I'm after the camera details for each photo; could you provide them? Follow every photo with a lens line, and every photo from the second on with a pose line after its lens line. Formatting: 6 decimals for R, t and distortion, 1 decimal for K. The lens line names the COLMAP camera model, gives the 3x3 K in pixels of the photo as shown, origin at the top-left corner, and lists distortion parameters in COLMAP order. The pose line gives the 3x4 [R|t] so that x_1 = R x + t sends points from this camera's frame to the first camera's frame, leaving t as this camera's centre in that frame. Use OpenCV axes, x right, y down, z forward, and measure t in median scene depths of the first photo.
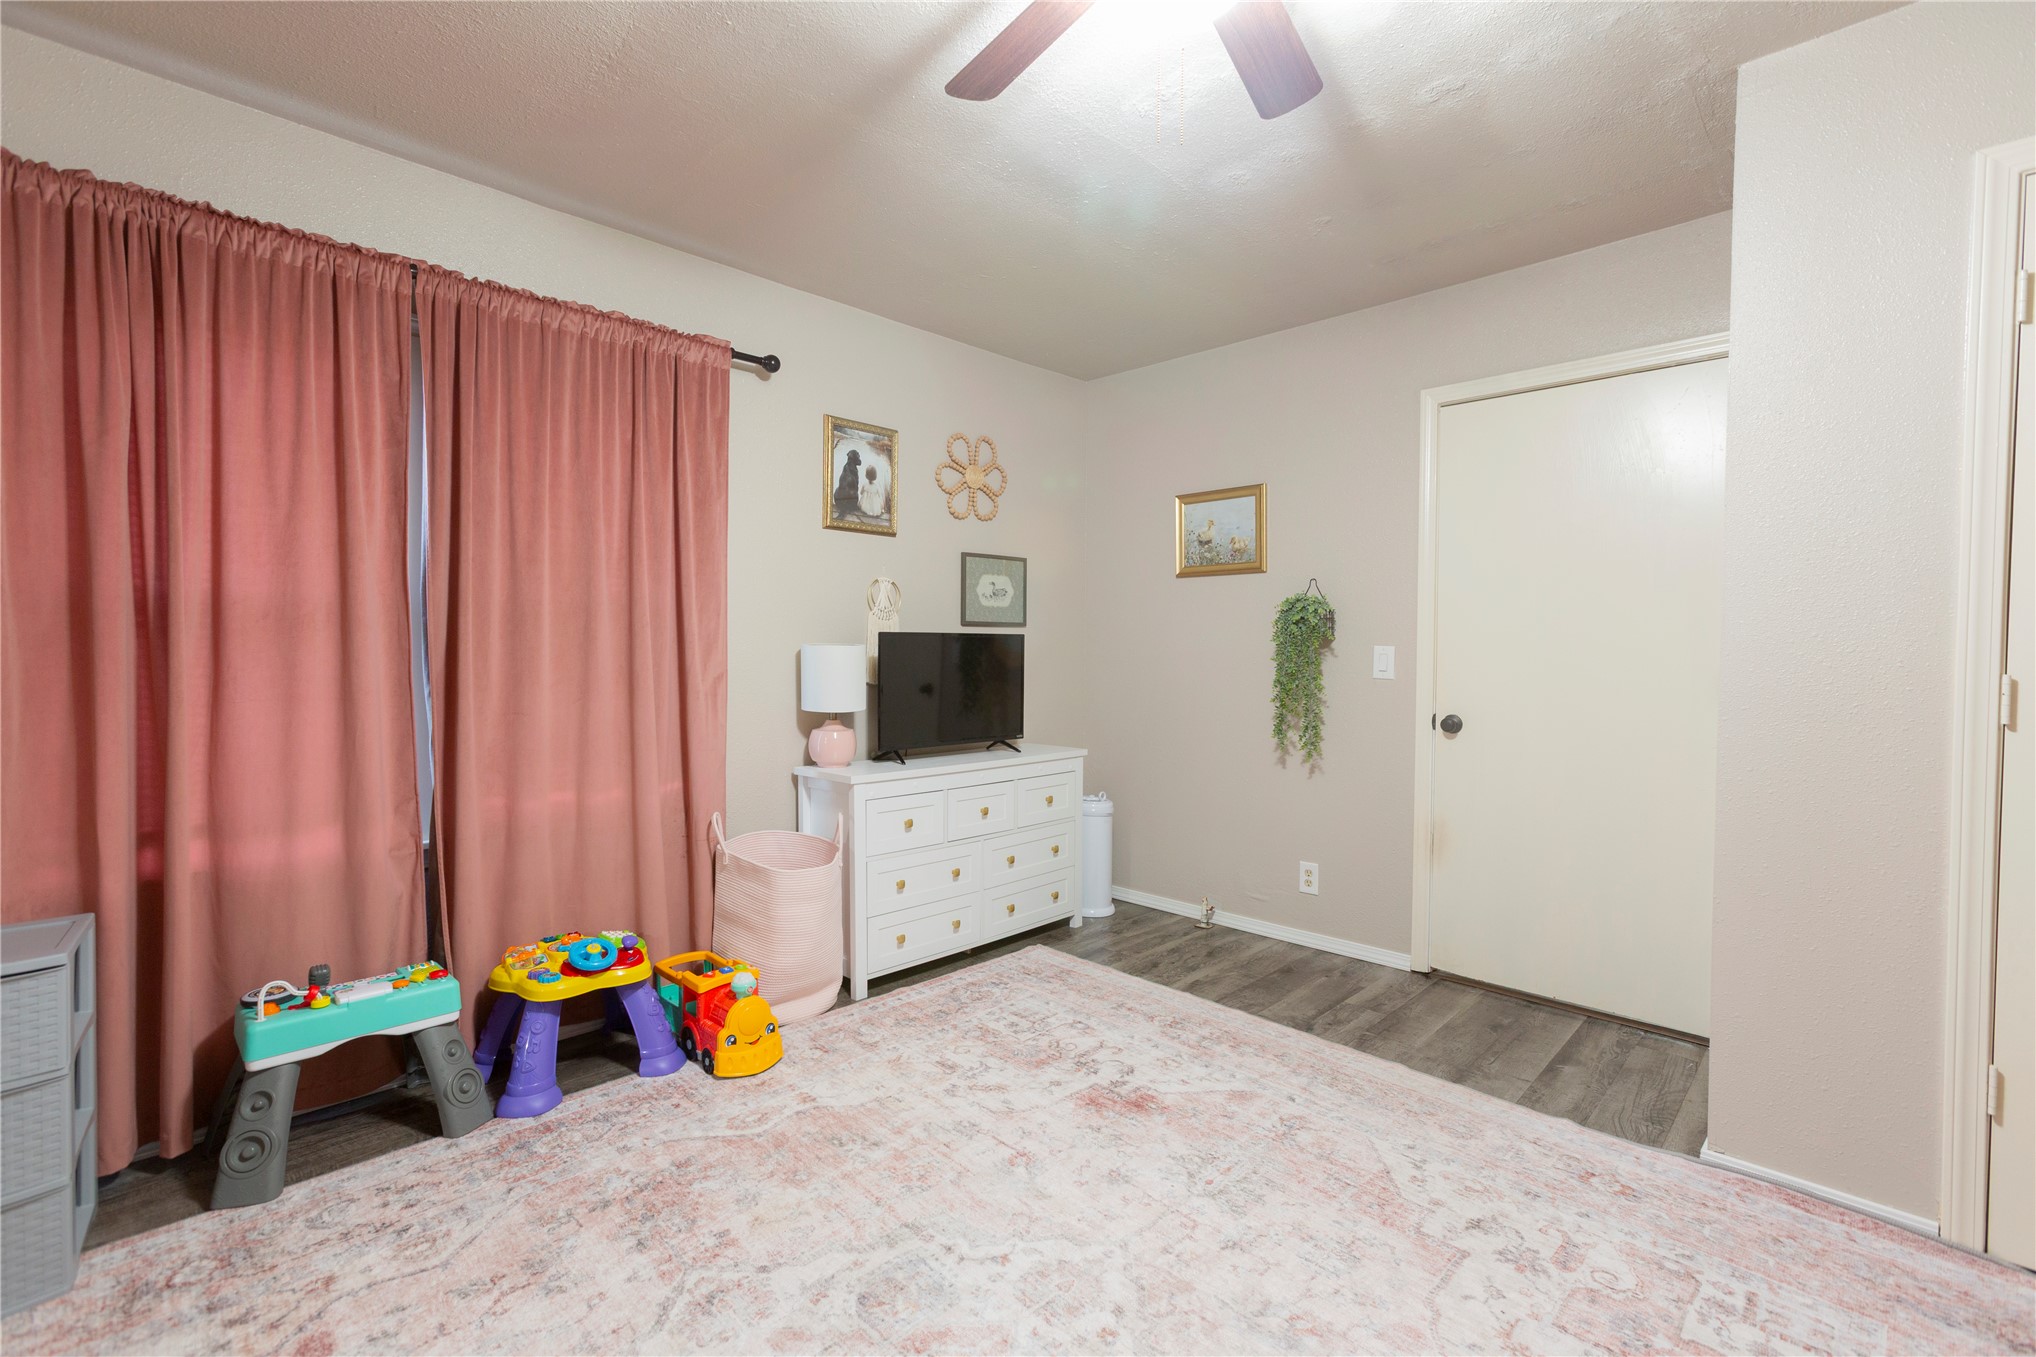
lens RADIAL K [[896.2, 0, 1023.0], [0, 896.2, 670.9], [0, 0, 1]] dist [-0.001883, 0.000932]
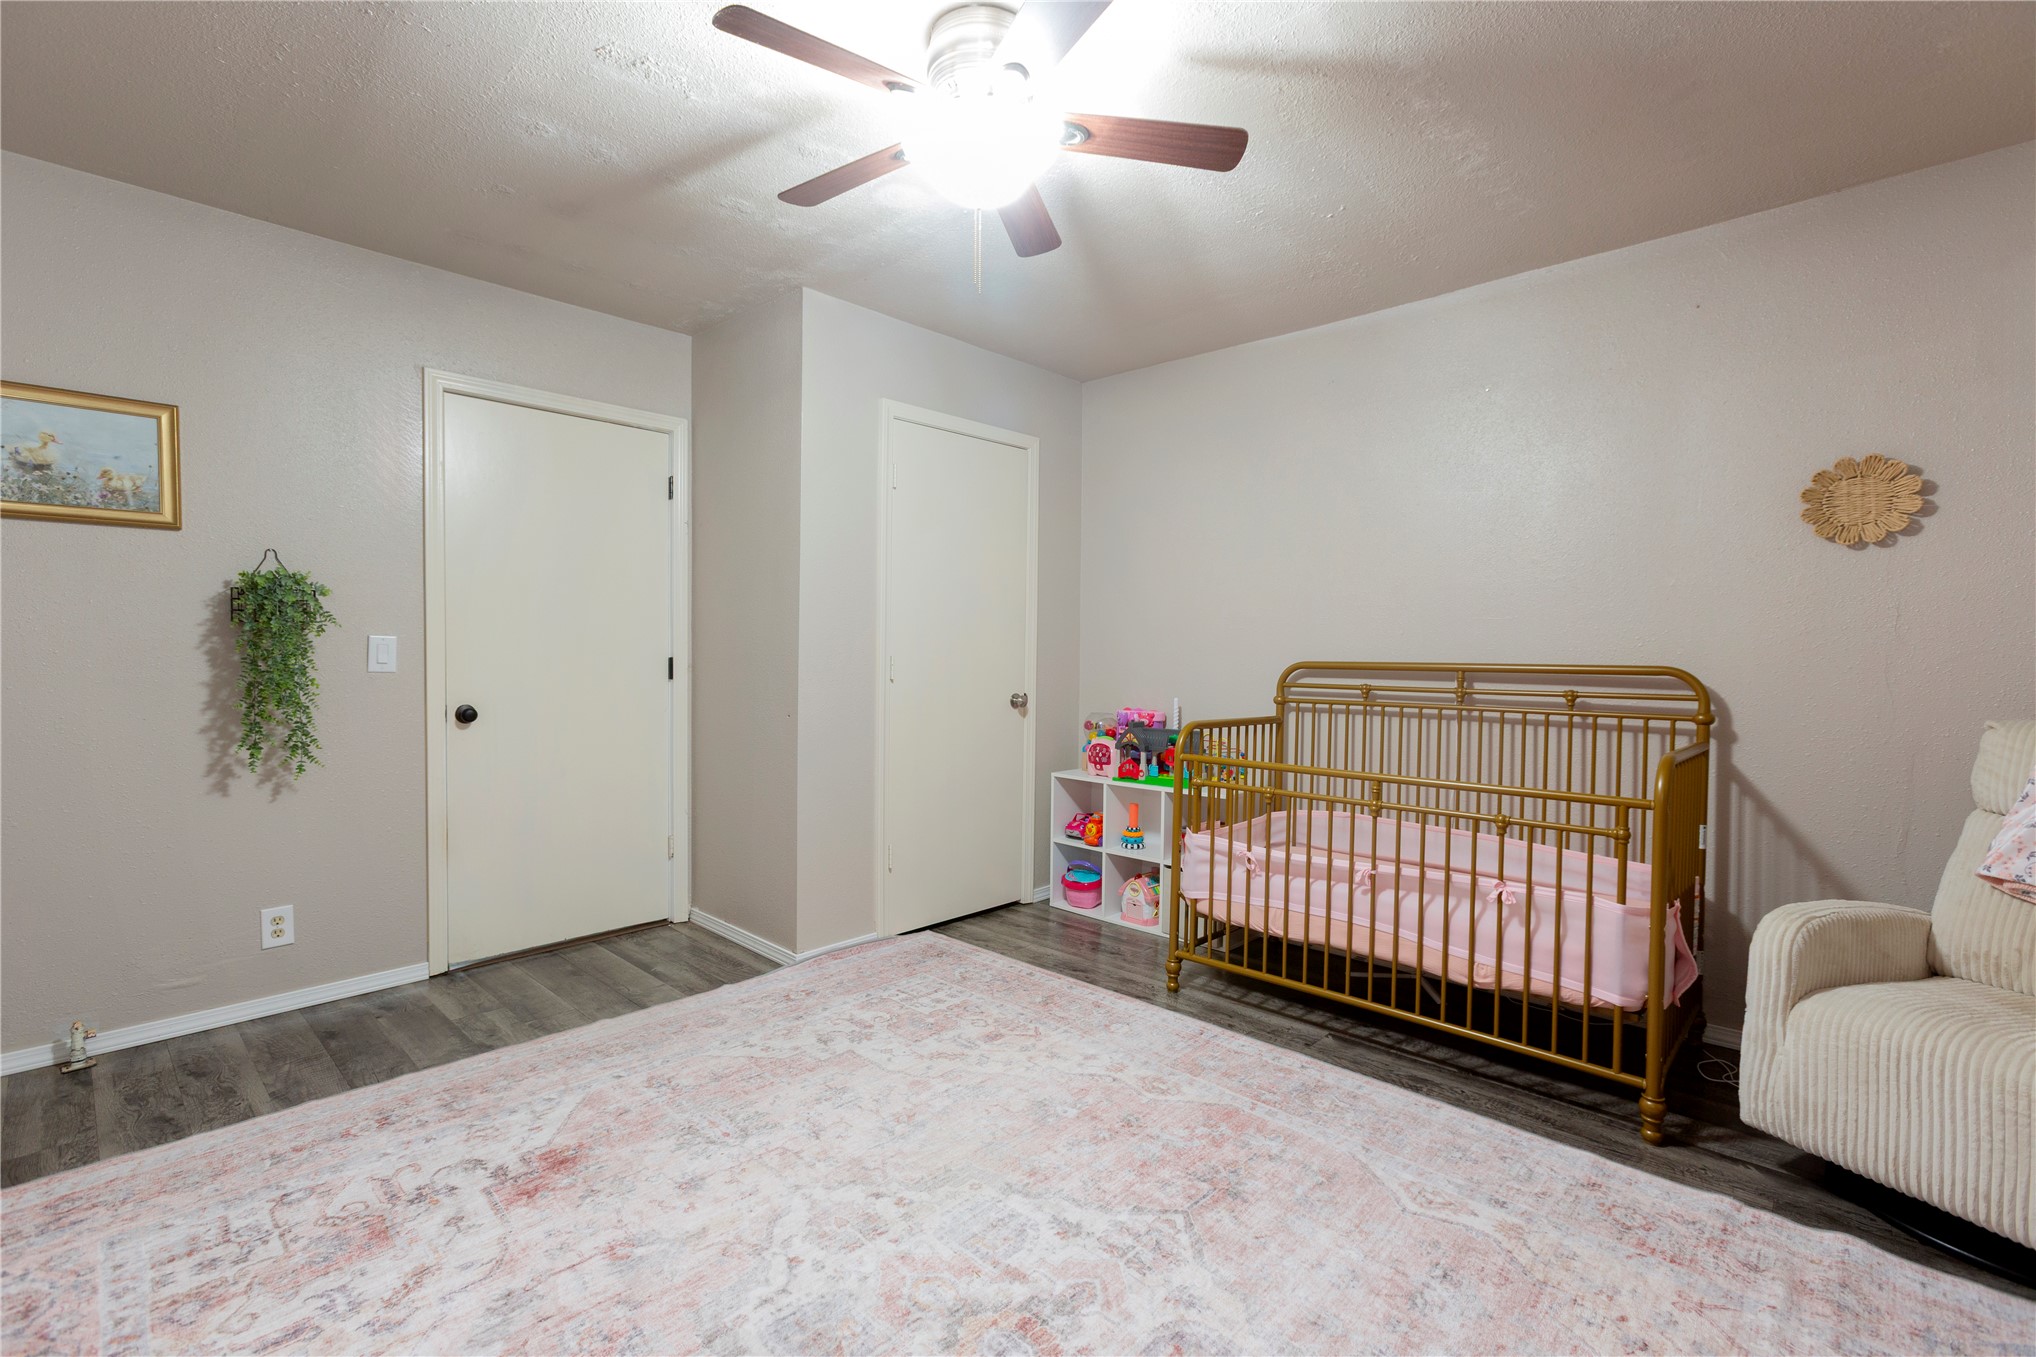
lens RADIAL K [[892.8, 0, 1000.4], [0, 892.8, 659.6], [0, 0, 1]] dist [-0.000150, 0.000599]
pose [[-0.005685, -0.019382, 0.999796, -0.633026], [0.014853, 0.999700, 0.019465, -0.014865], [-0.999874, 0.014960, -0.005396, 0.486662]]
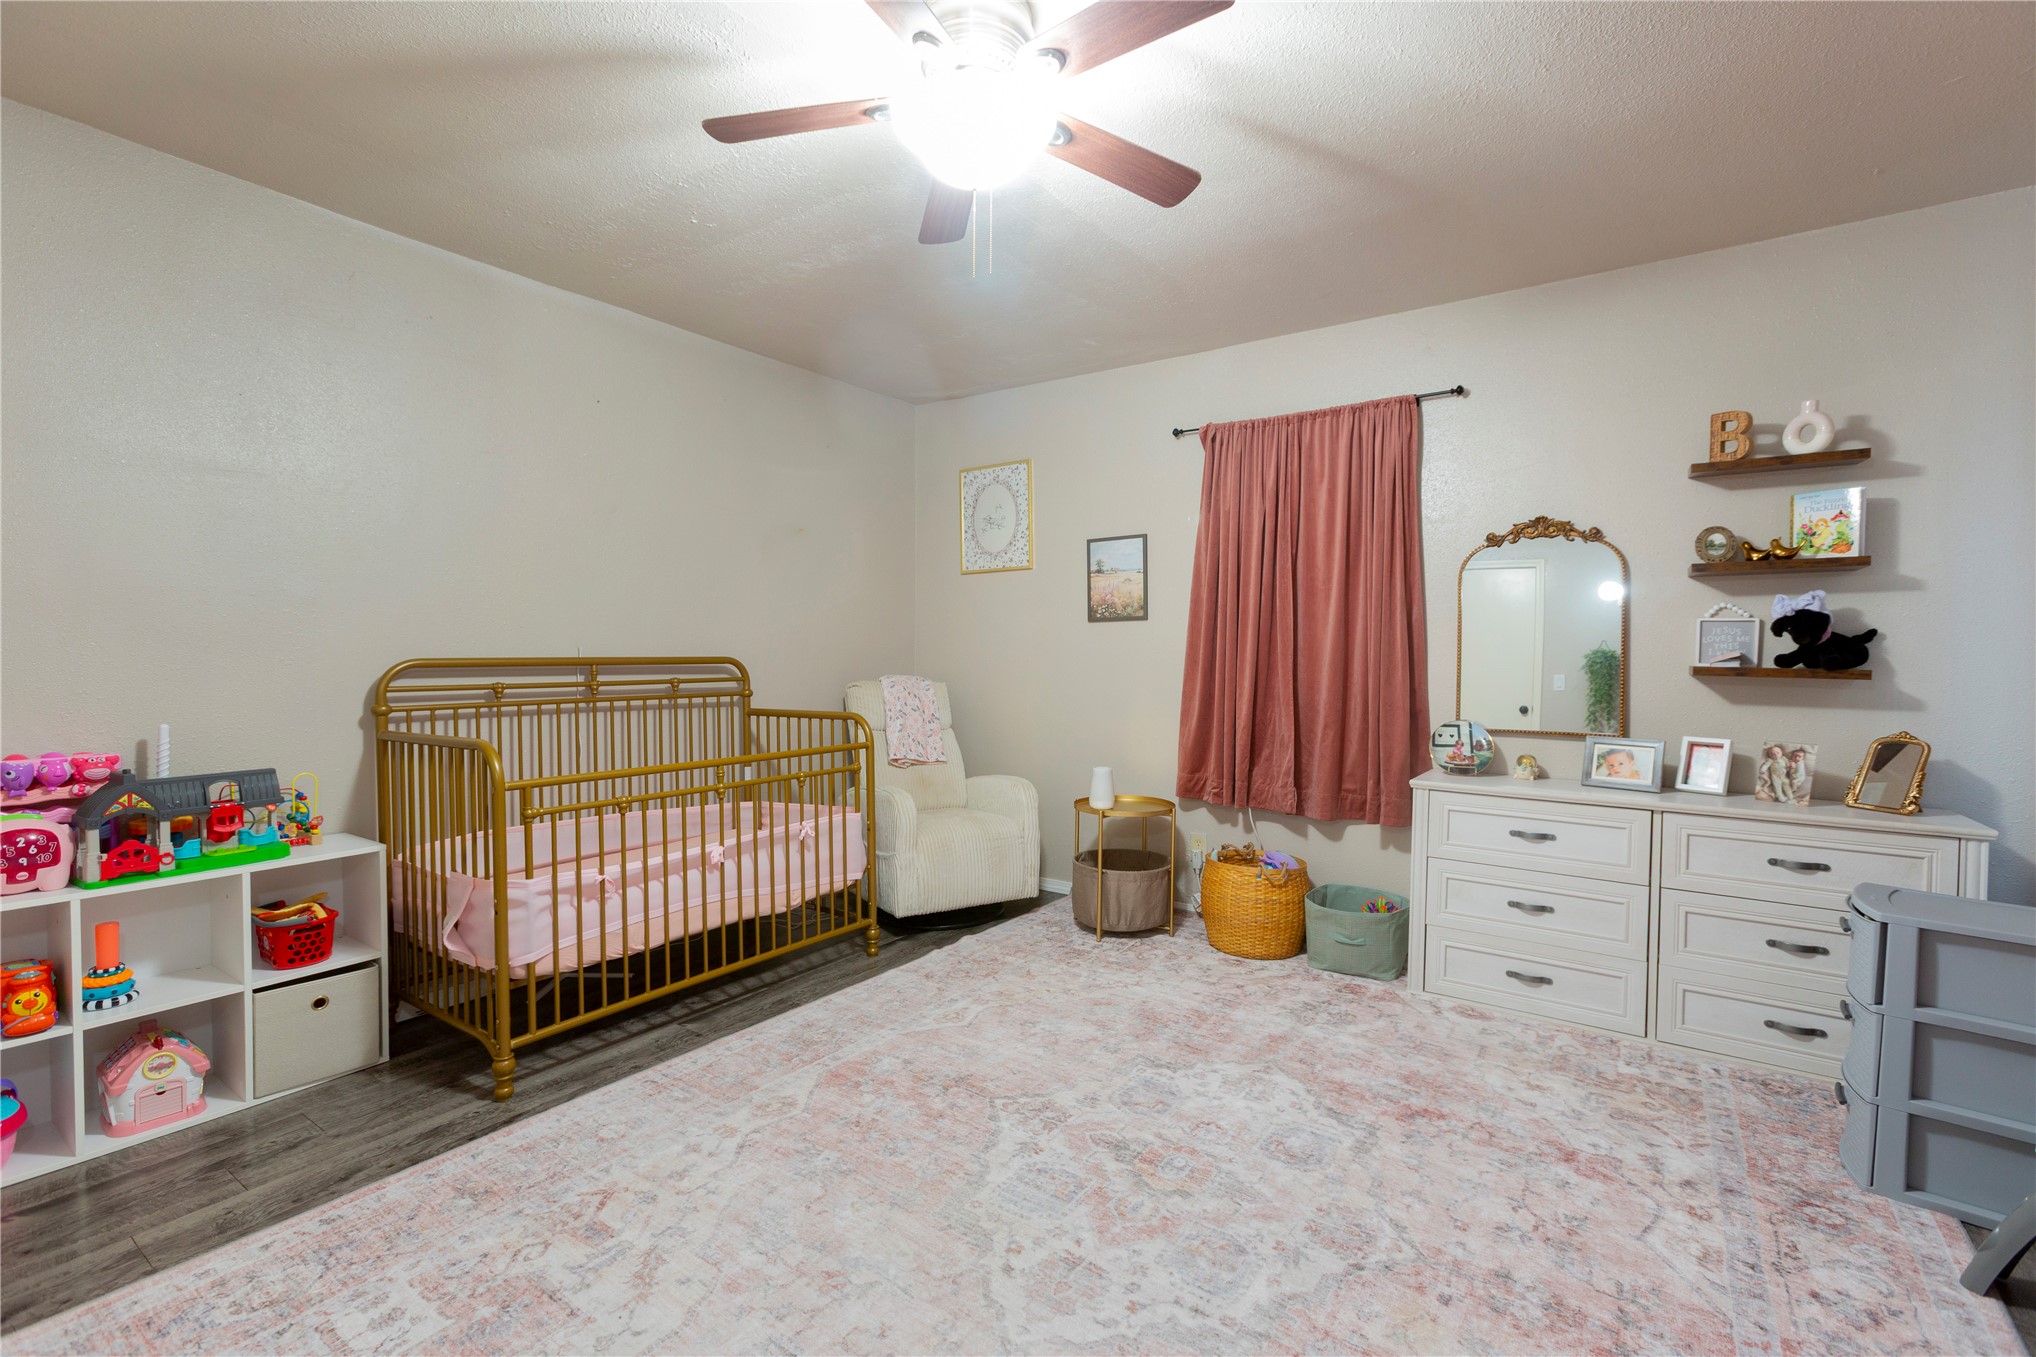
lens RADIAL K [[896.2, 0, 1023.0], [0, 896.2, 670.9], [0, 0, 1]] dist [-0.001883, 0.000932]
pose [[-0.986502, -0.012144, -0.163296, 0.158731], [-0.019443, 0.998878, 0.043171, -0.024261], [0.162589, 0.045763, -0.985632, 1.184195]]
